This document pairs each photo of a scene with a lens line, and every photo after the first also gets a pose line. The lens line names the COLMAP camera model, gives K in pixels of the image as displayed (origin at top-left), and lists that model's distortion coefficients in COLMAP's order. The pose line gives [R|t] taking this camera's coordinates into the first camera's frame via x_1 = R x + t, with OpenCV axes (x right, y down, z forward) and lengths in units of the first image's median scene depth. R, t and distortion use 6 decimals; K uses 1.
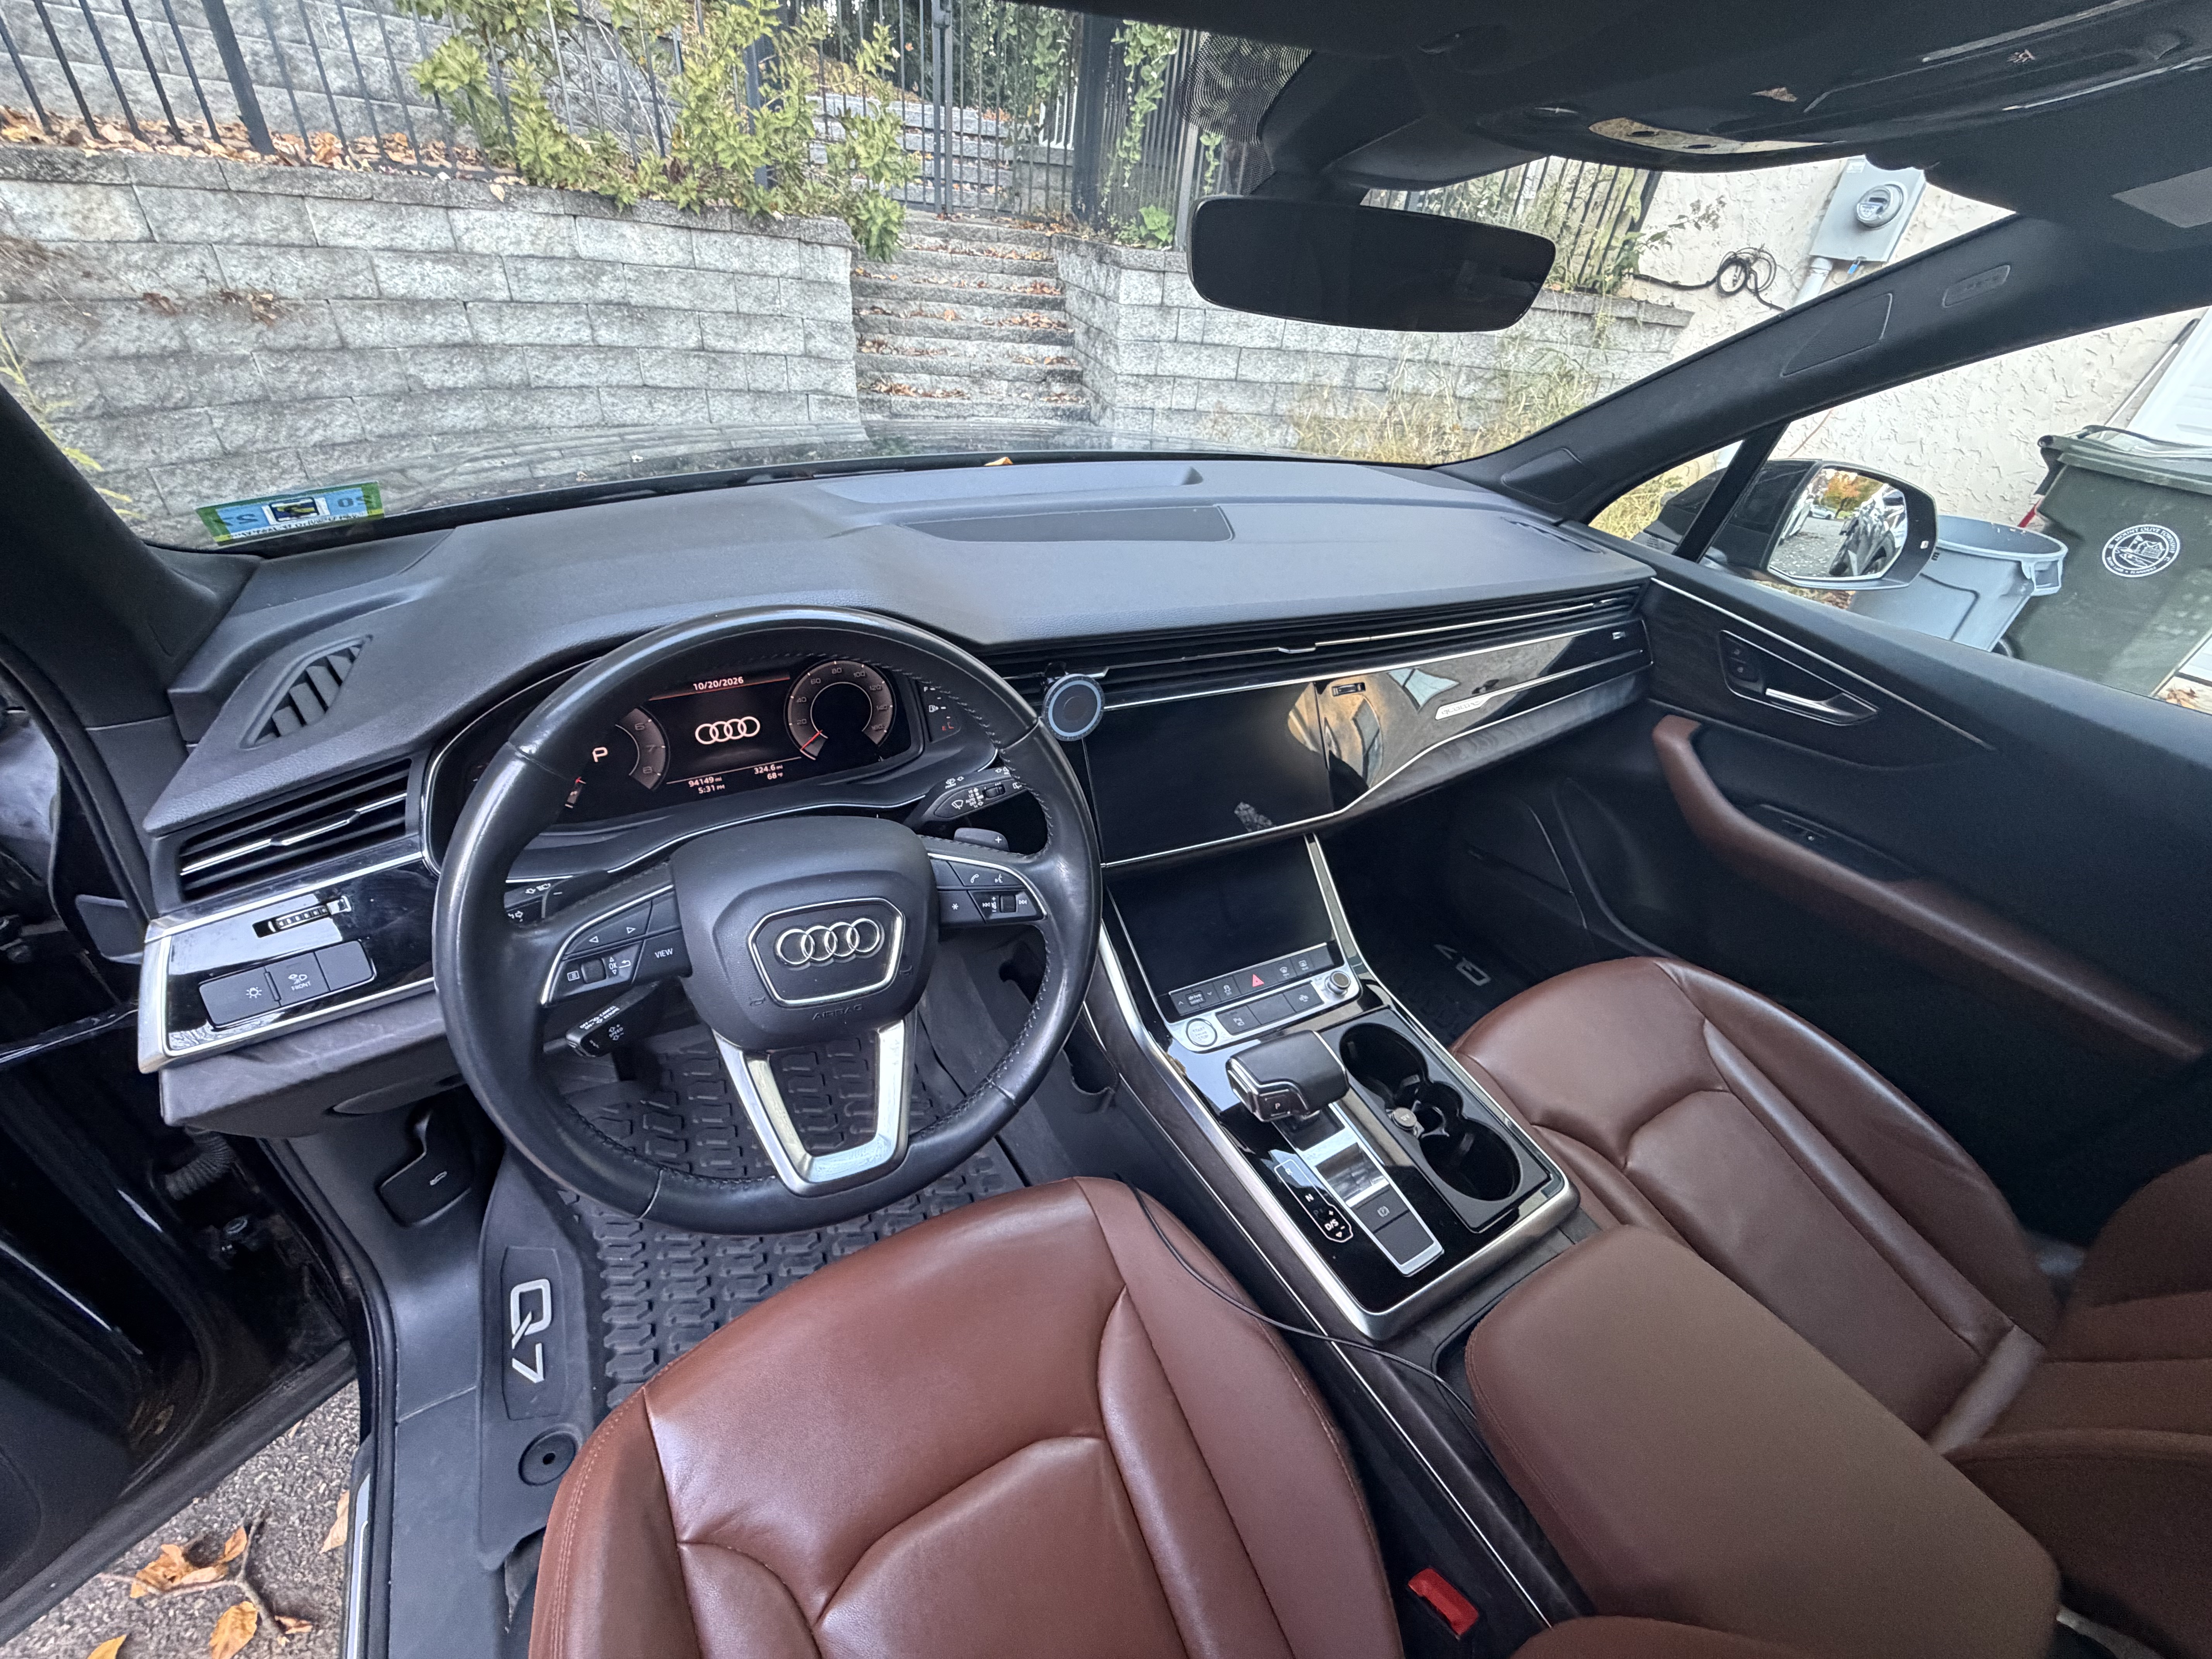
lens RADIAL K [[885.1, 0, 1101.1], [0, 885.1, 831.2], [0, 0, 1]] dist [-0.000762, 0.000663]
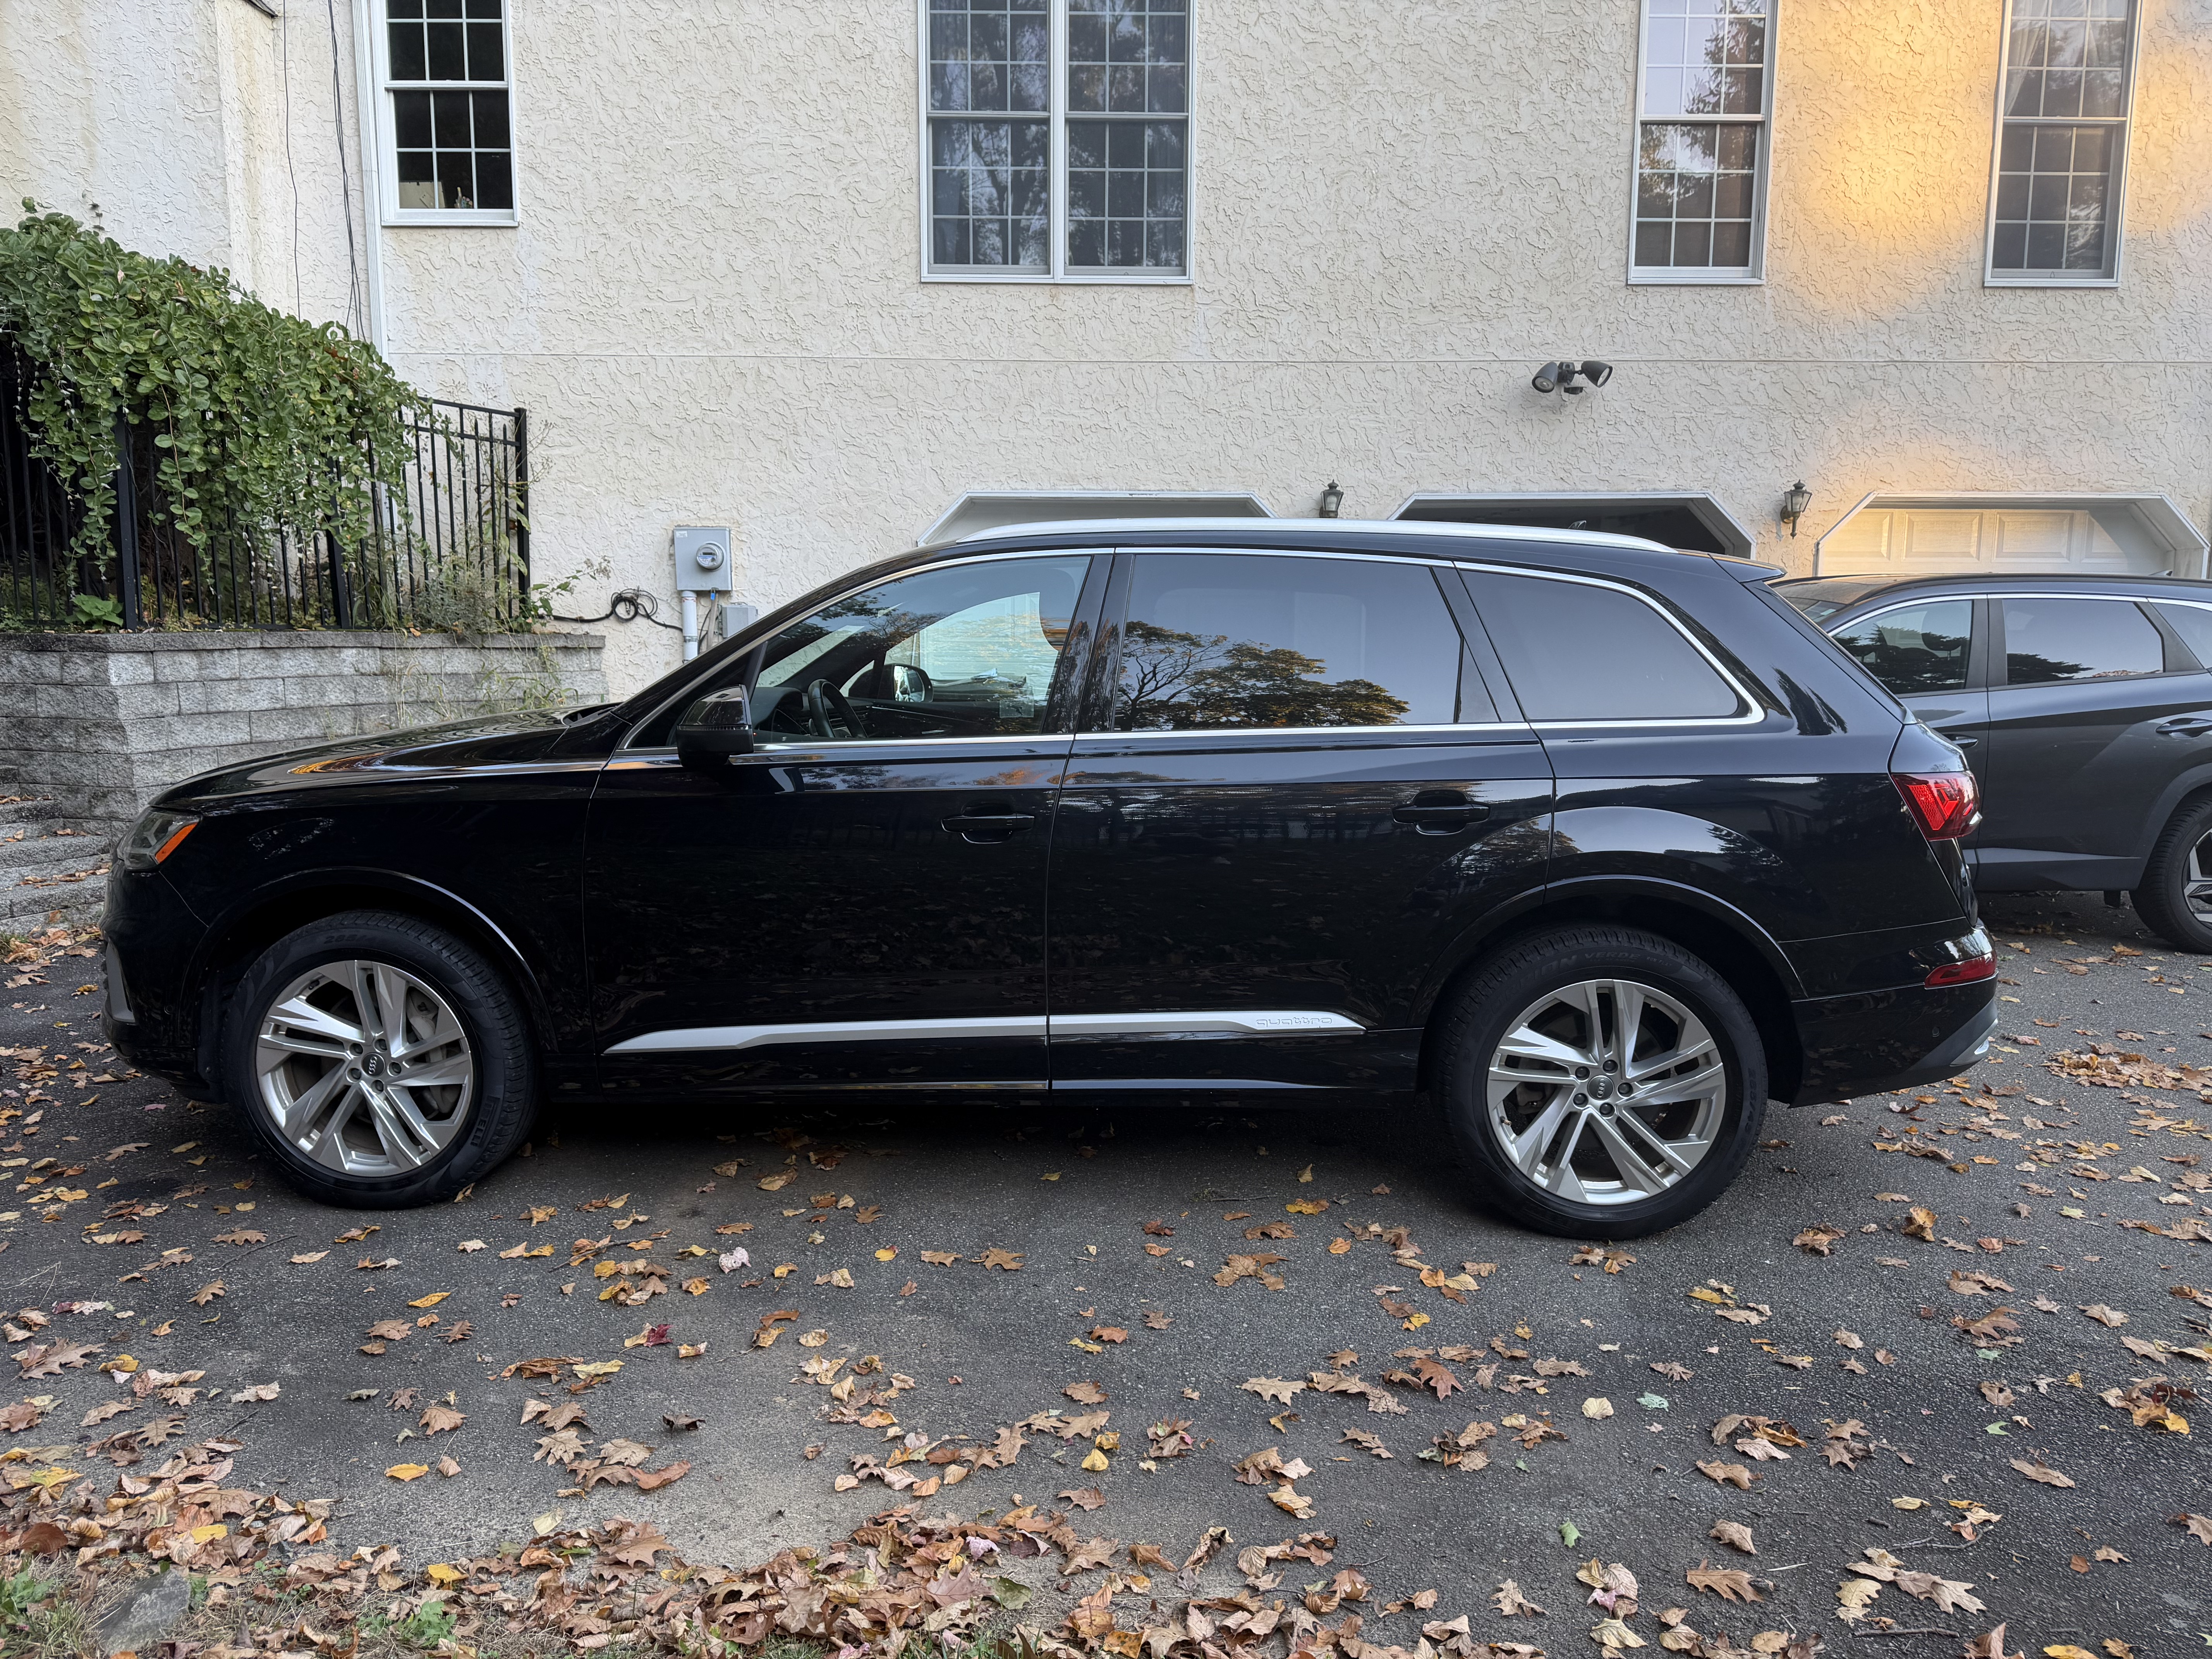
lens RADIAL K [[1550.2, 0, 1118.7], [0, 1550.2, 823.1], [0, 0, 1]] dist [0.009642, -0.001312]
pose [[0.552192, -0.190303, 0.811707, -0.979545], [0.506602, 0.849832, -0.145392, 0.372495], [-0.662146, 0.491497, 0.565679, -0.692756]]
